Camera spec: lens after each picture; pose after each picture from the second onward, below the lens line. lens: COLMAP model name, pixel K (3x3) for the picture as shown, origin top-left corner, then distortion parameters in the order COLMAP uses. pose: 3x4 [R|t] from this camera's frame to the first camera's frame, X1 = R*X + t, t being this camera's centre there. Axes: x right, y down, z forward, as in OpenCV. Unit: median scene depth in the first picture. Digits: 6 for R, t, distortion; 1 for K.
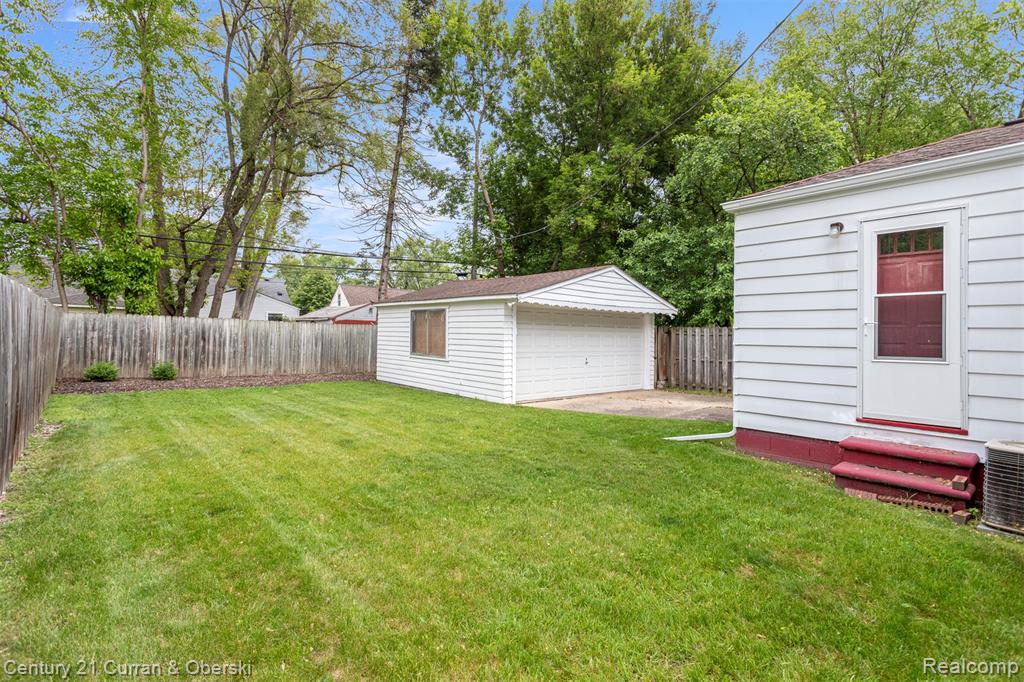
lens RADIAL K [[499.5, 0, 512.0], [0, 499.5, 341.0], [0, 0, 1]] dist [0.003453, 0.000188]
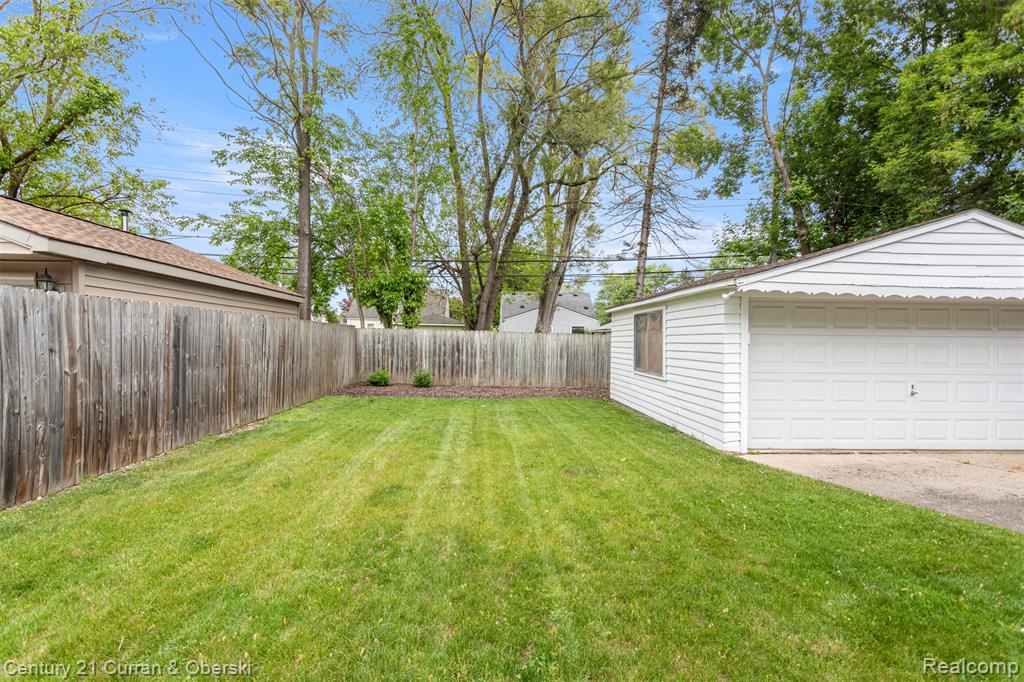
lens RADIAL K [[486.3, 0, 514.0], [0, 486.3, 352.7], [0, 0, 1]] dist [0.014948, 0.000347]
pose [[0.788266, 0.004924, -0.615315, 0.117656], [-0.005431, 0.999985, 0.001045, -0.000421], [0.615311, 0.002518, 0.788281, 0.249610]]
